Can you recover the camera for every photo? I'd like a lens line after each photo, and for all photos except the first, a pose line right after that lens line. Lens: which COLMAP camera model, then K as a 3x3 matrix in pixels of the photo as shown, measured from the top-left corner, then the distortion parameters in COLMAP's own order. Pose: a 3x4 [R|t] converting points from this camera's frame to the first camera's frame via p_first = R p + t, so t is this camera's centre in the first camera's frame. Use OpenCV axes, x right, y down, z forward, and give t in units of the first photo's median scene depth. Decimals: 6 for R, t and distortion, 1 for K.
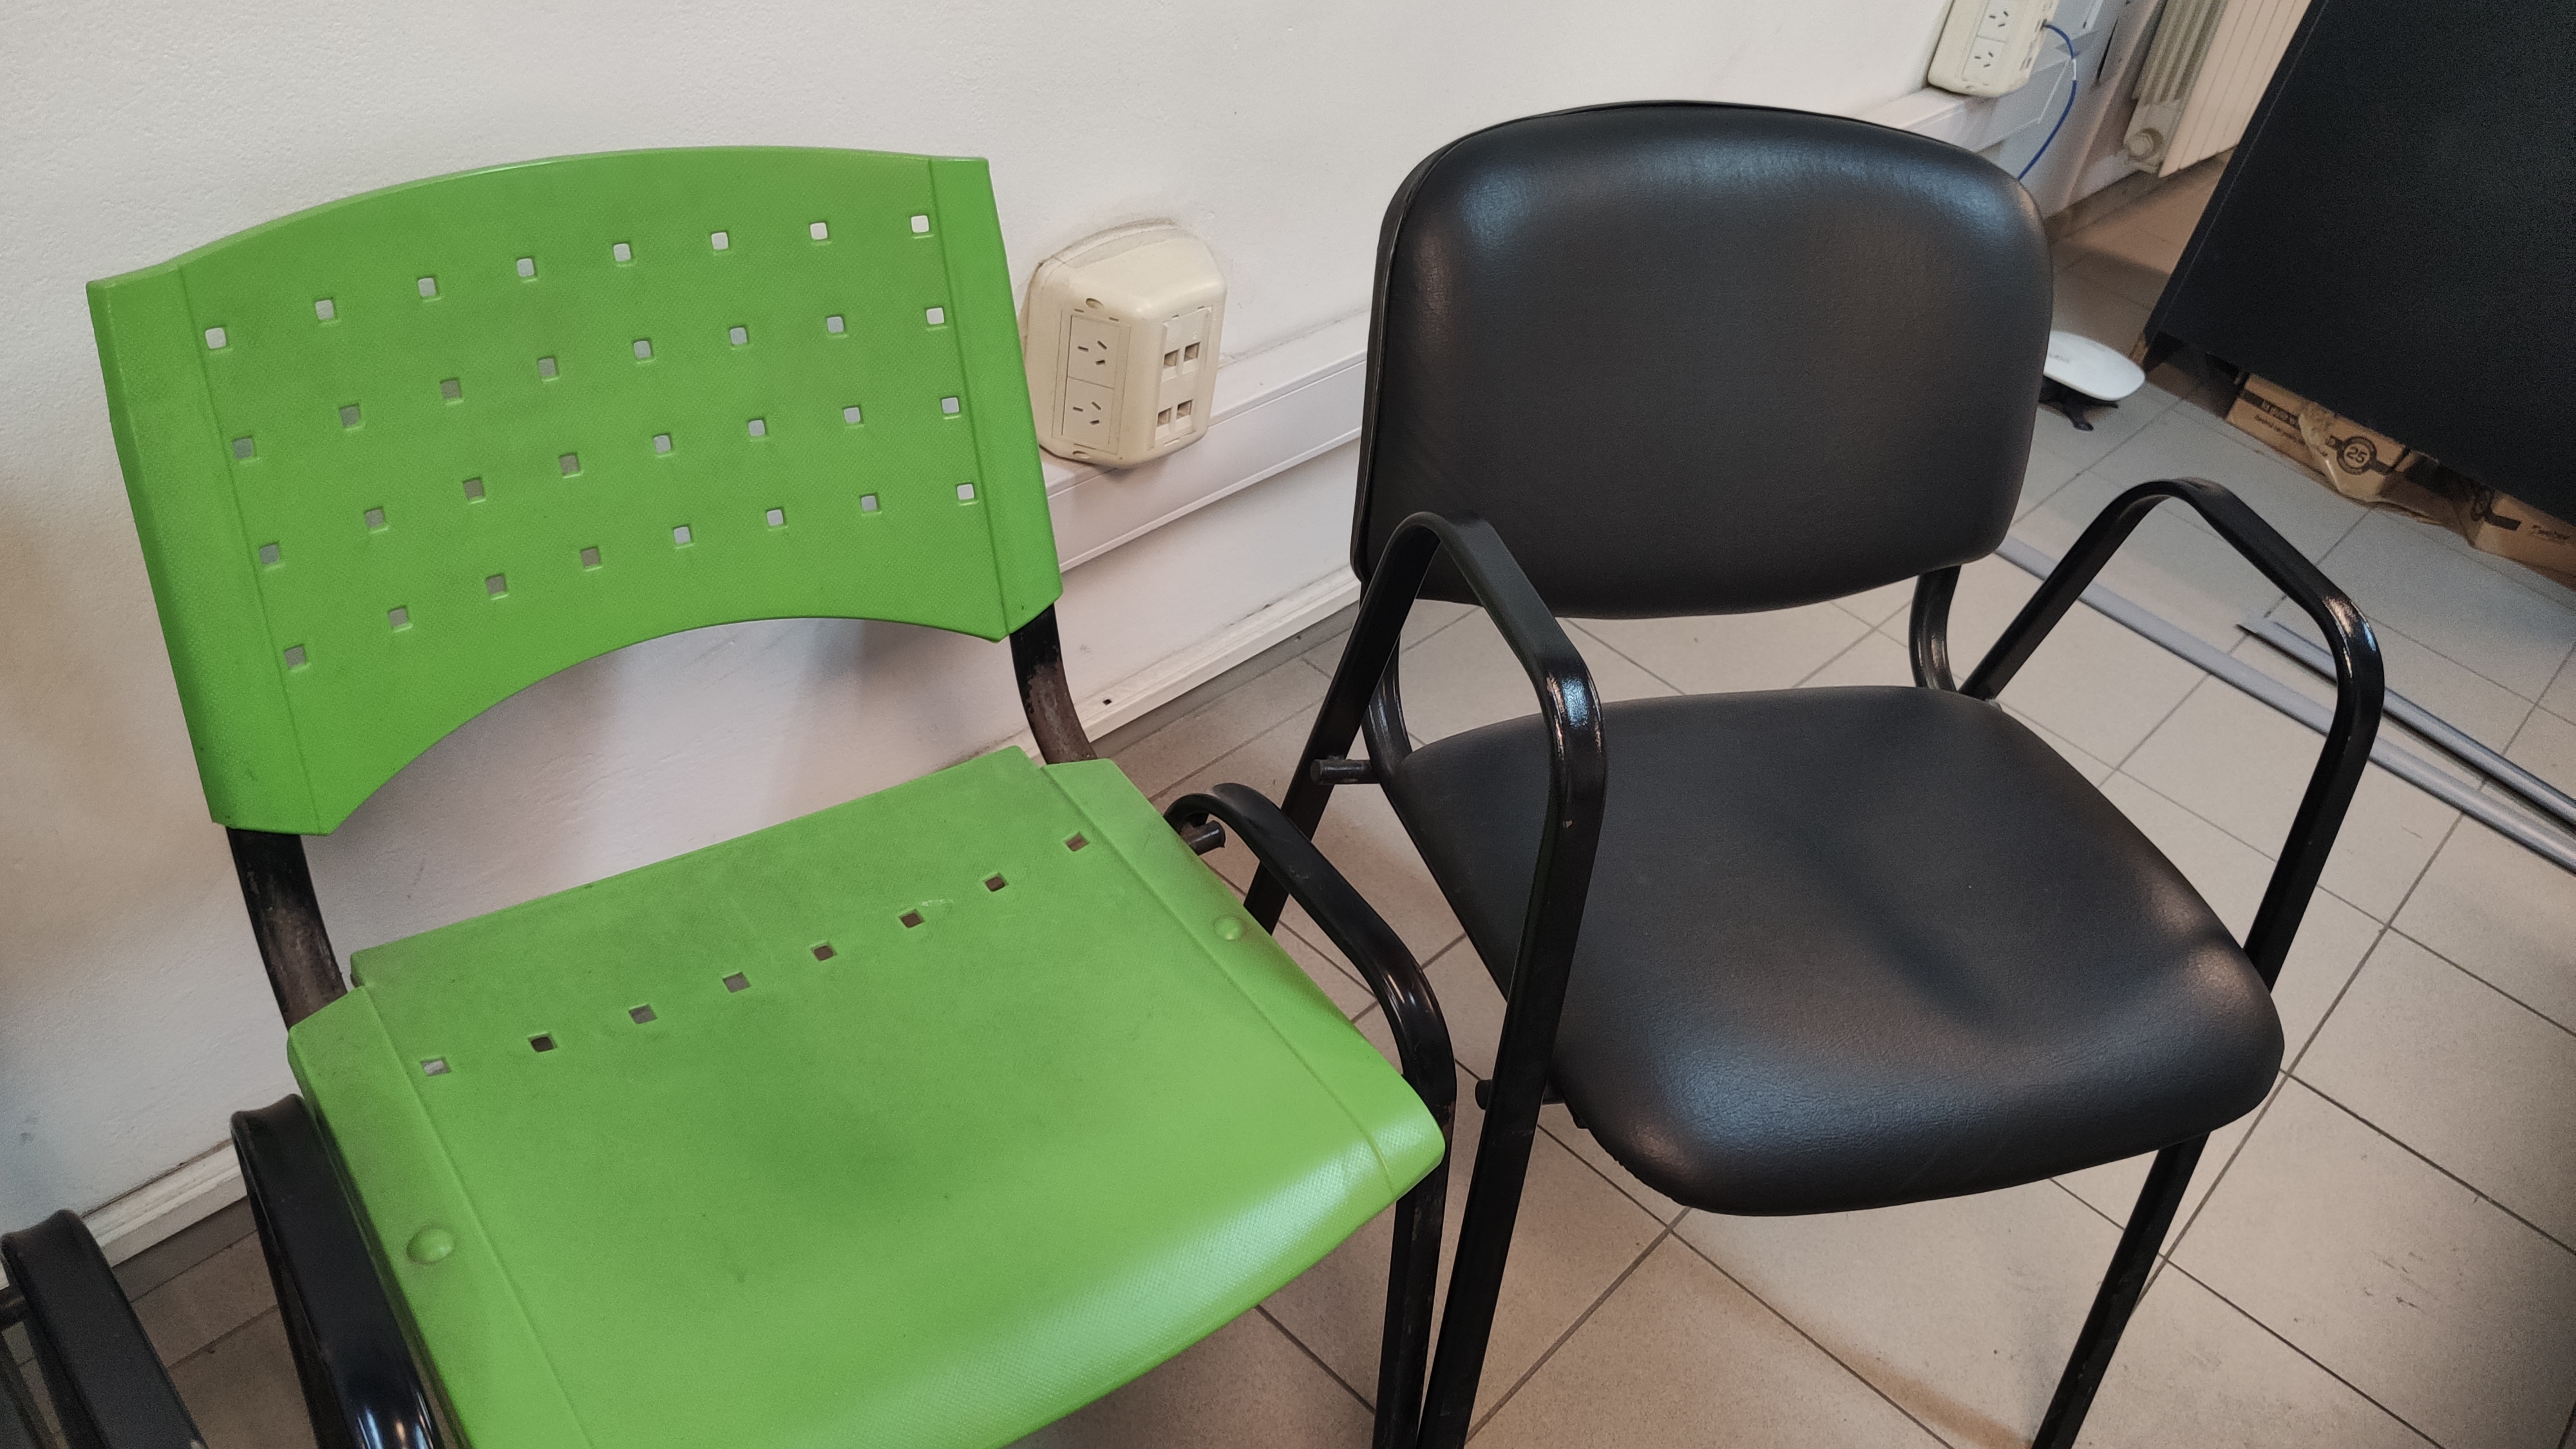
lens RADIAL K [[1933.4, 0, 1289.3], [0, 1933.4, 728.9], [0, 0, 1]] dist [0.024024, -0.043799]
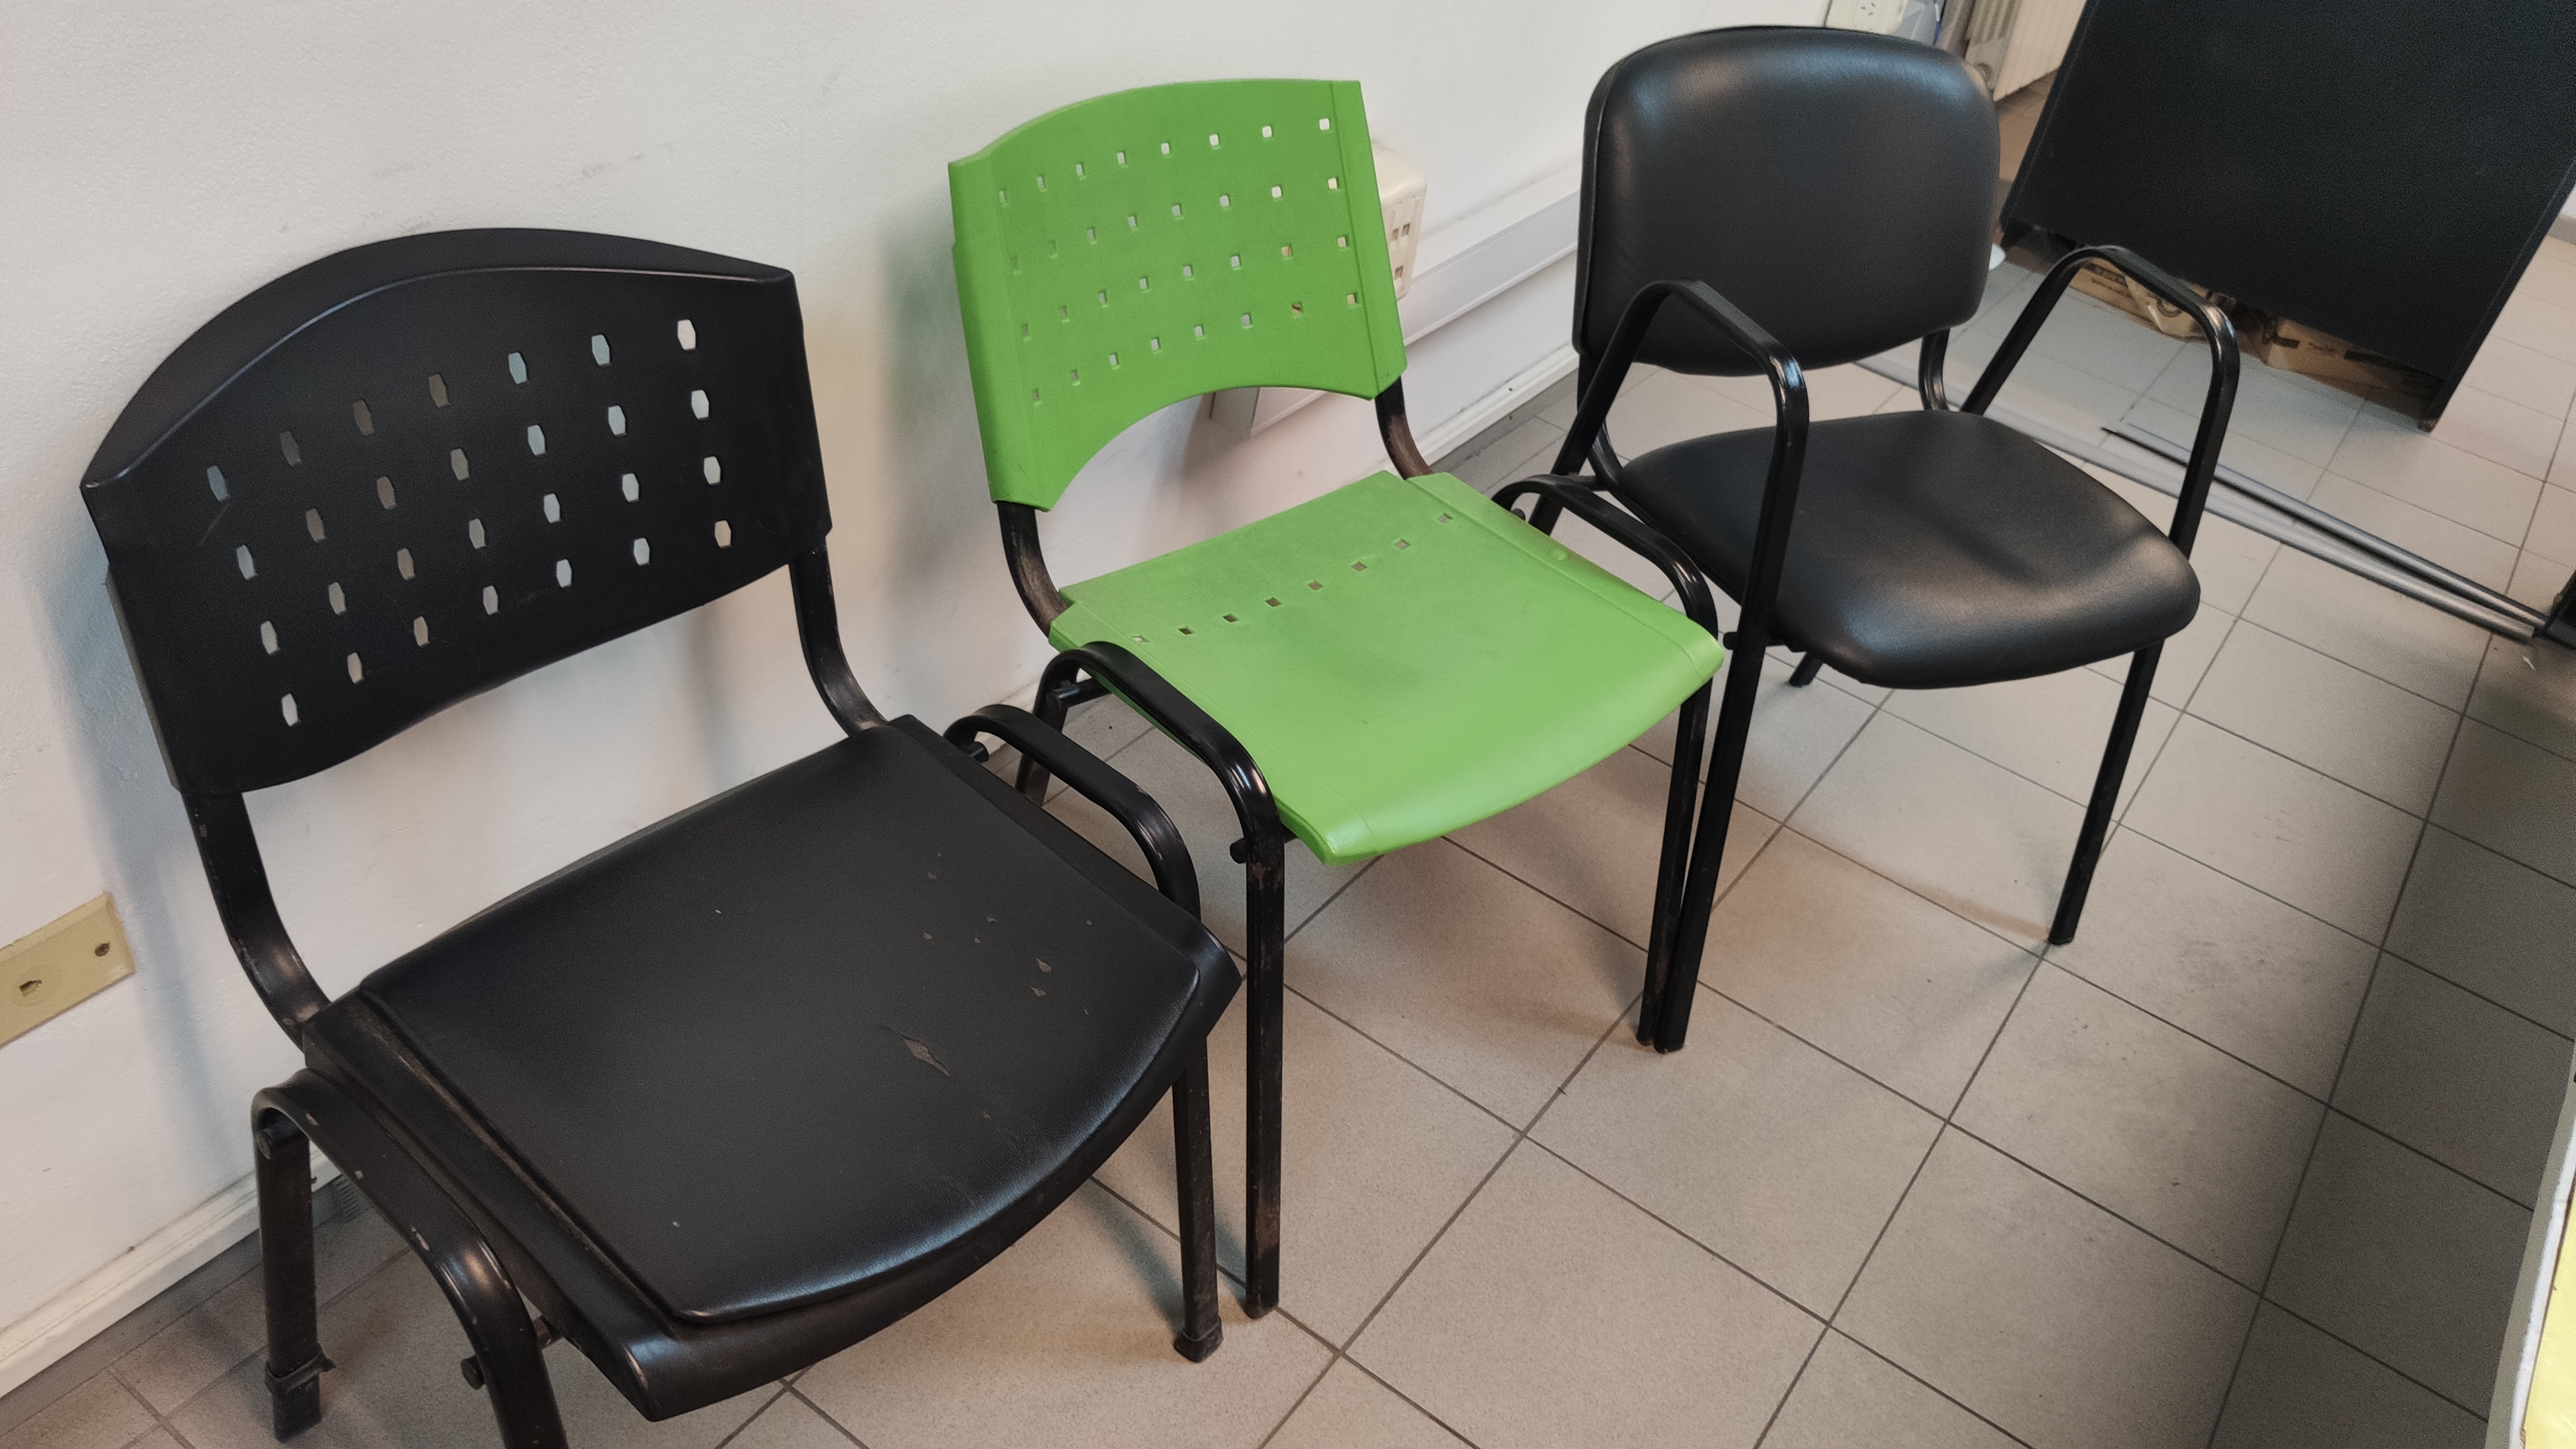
lens RADIAL K [[1933.4, 0, 1289.3], [0, 1933.4, 728.9], [0, 0, 1]] dist [0.024024, -0.043799]
pose [[0.992361, -0.092443, 0.081693, -0.333099], [0.093369, 0.995603, -0.007587, 0.201142], [-0.080633, 0.015156, 0.996629, -0.470466]]
